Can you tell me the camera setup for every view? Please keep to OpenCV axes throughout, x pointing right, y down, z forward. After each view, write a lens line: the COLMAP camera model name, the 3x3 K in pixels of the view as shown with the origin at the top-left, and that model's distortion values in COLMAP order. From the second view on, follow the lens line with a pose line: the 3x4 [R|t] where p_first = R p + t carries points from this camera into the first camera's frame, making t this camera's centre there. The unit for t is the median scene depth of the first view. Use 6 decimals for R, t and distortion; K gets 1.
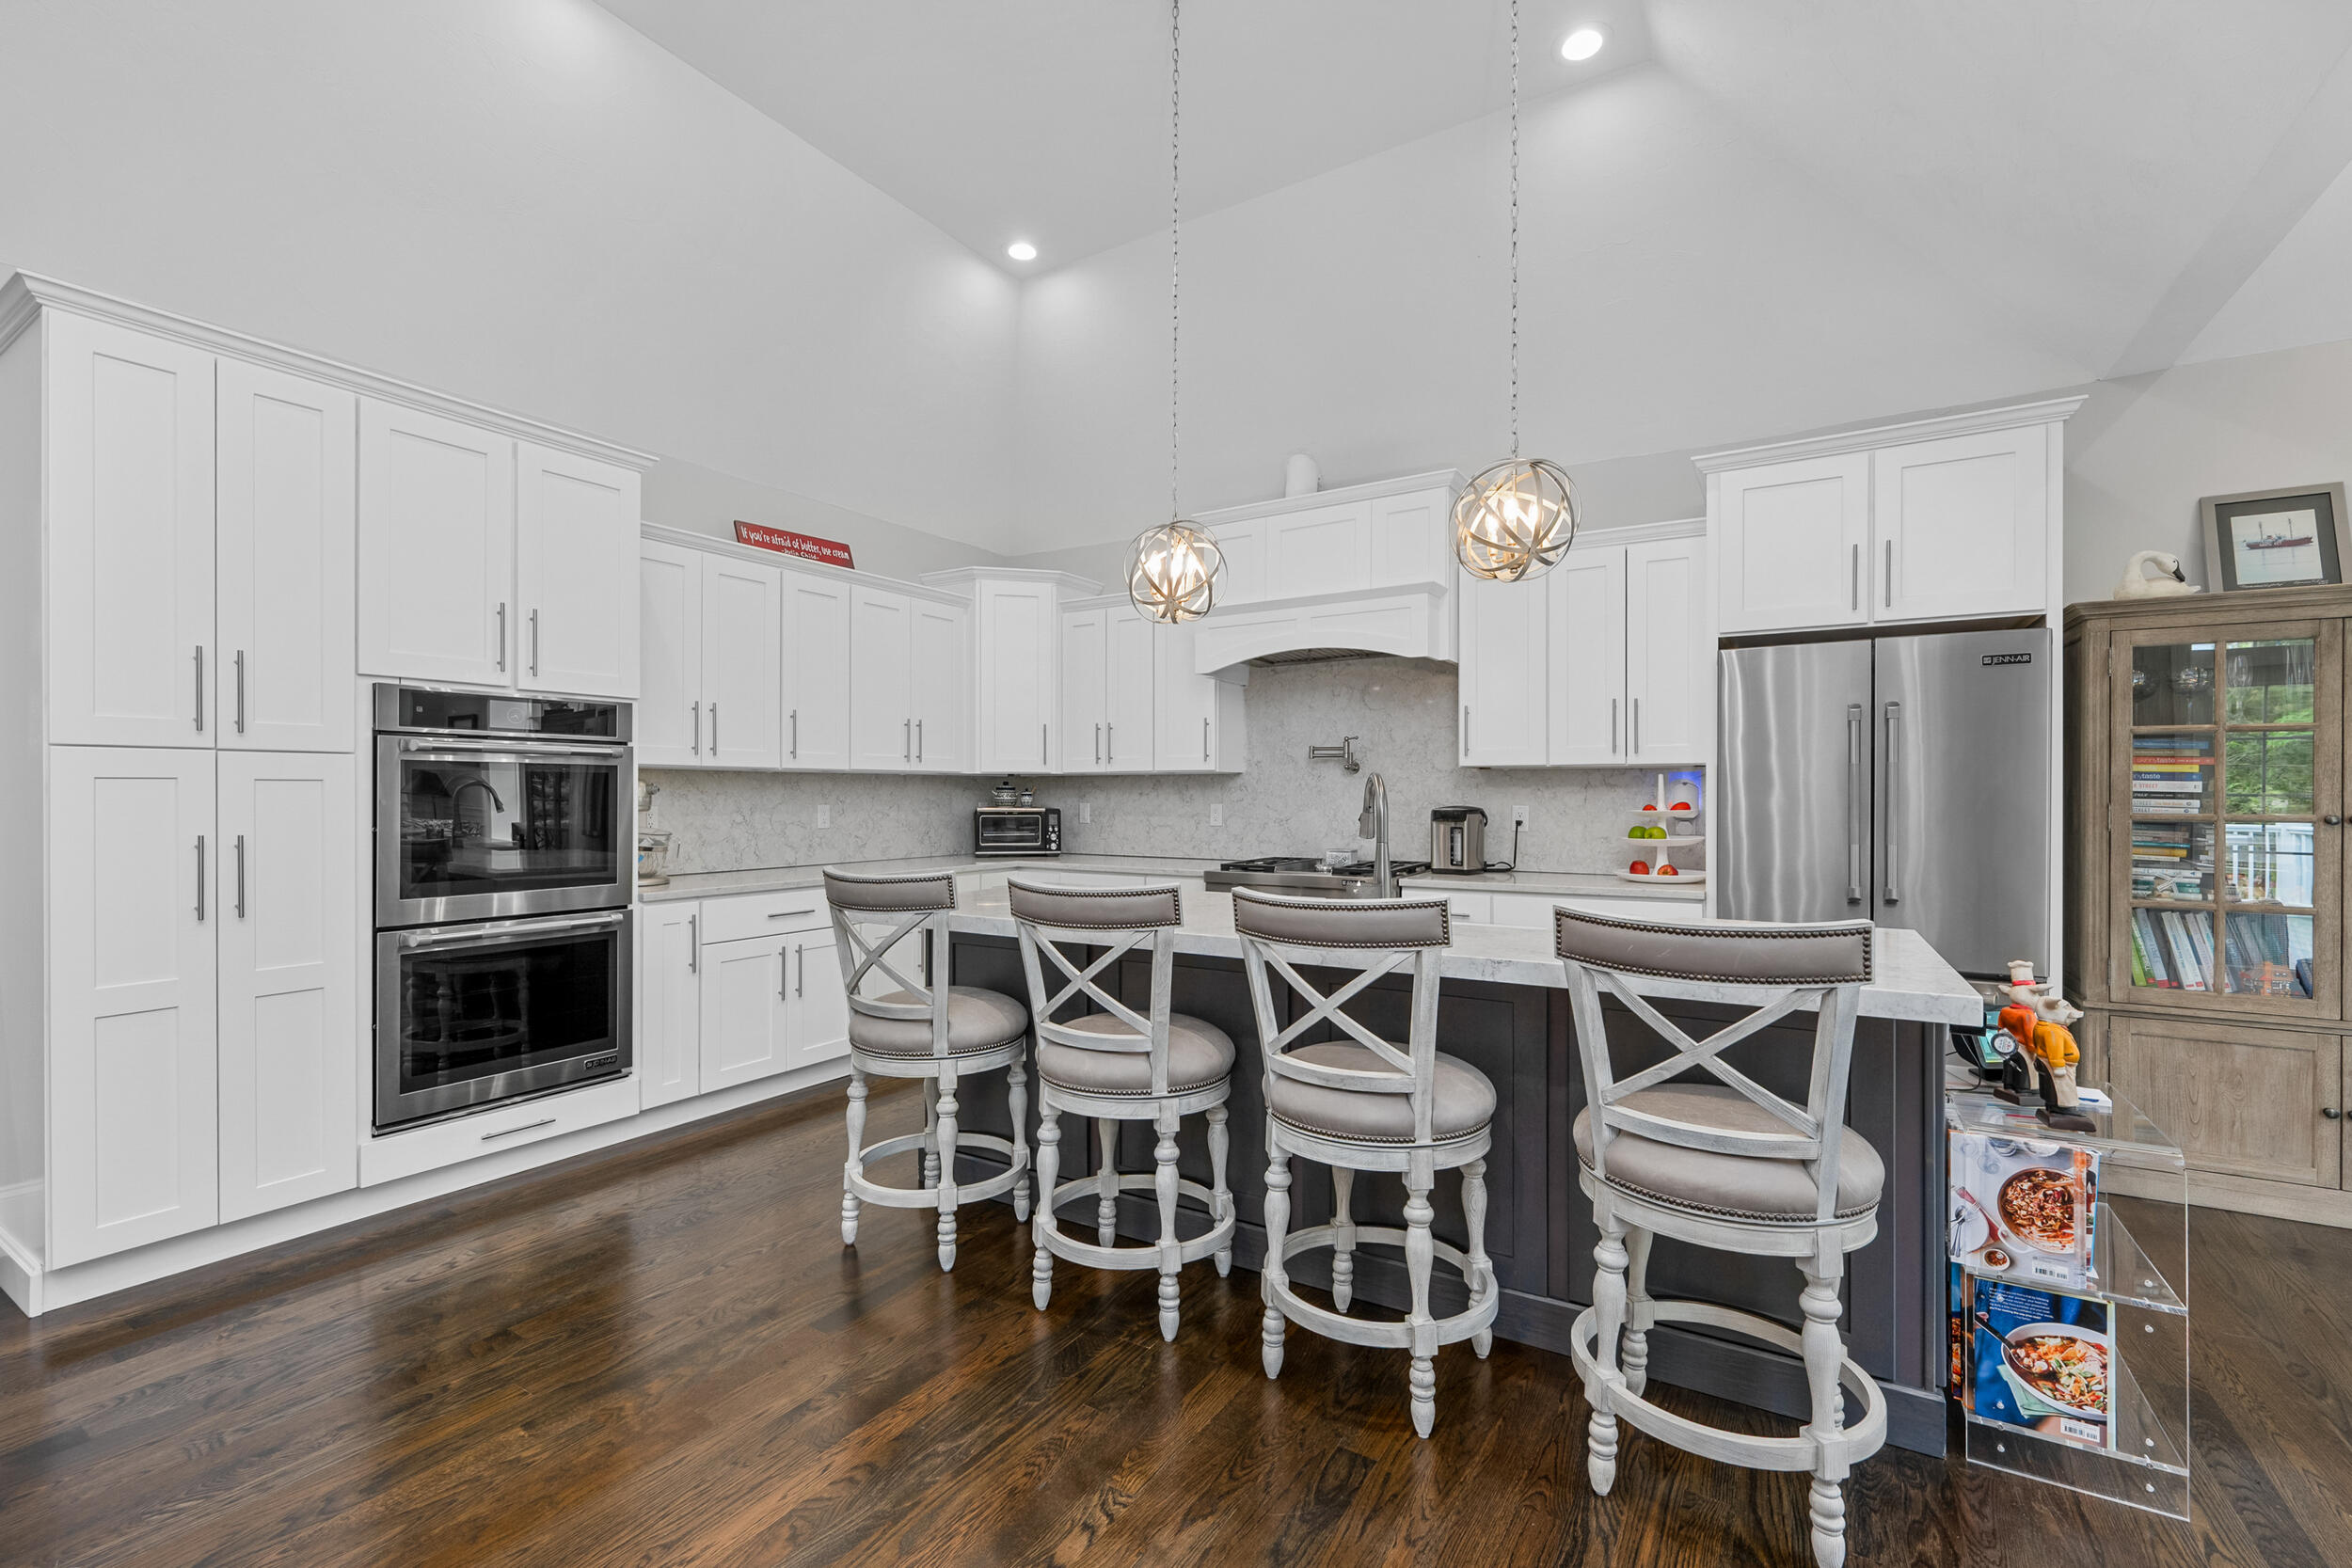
lens RADIAL K [[1163.6, 0, 1173.1], [0, 1163.6, 777.8], [0, 0, 1]] dist [-0.000853, 0.002006]
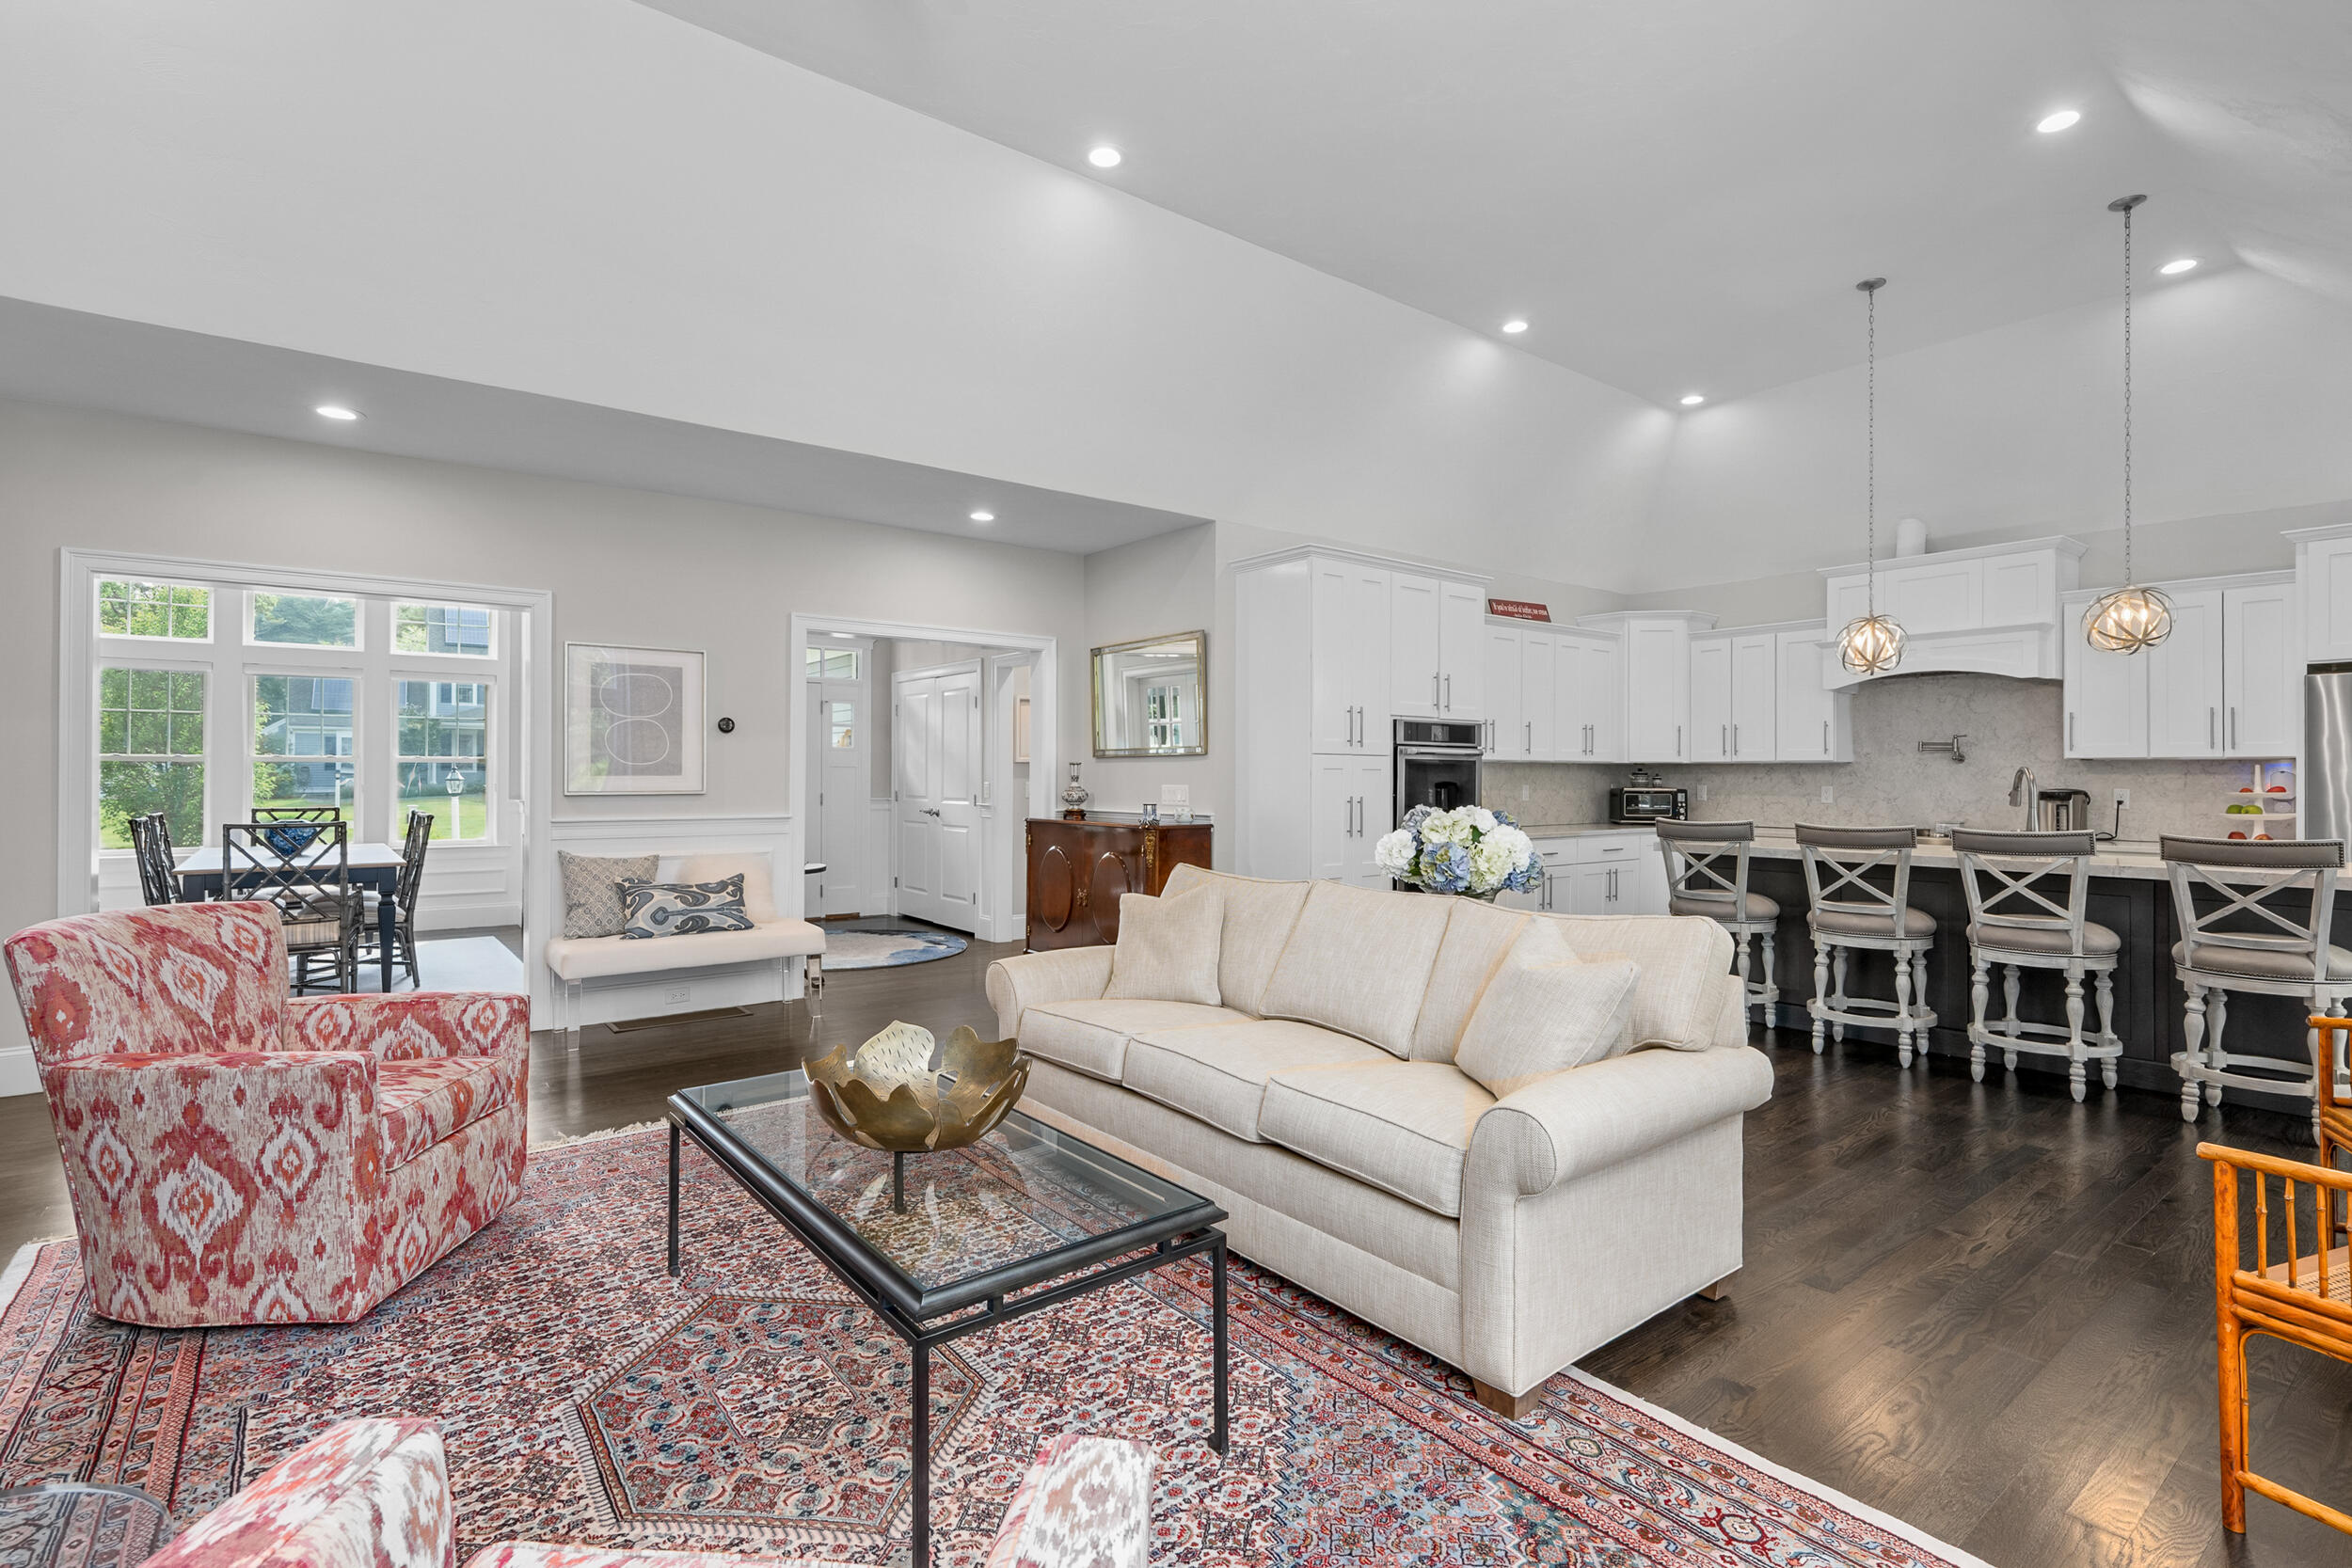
lens RADIAL K [[1163.6, 0, 1167.2], [0, 1163.6, 759.3], [0, 0, 1]] dist [-0.000853, 0.002006]
pose [[0.927818, -0.001917, -0.373027, -0.216024], [0.001675, 0.999998, -0.000973, -0.009600], [0.373029, 0.000278, 0.927820, -0.634009]]
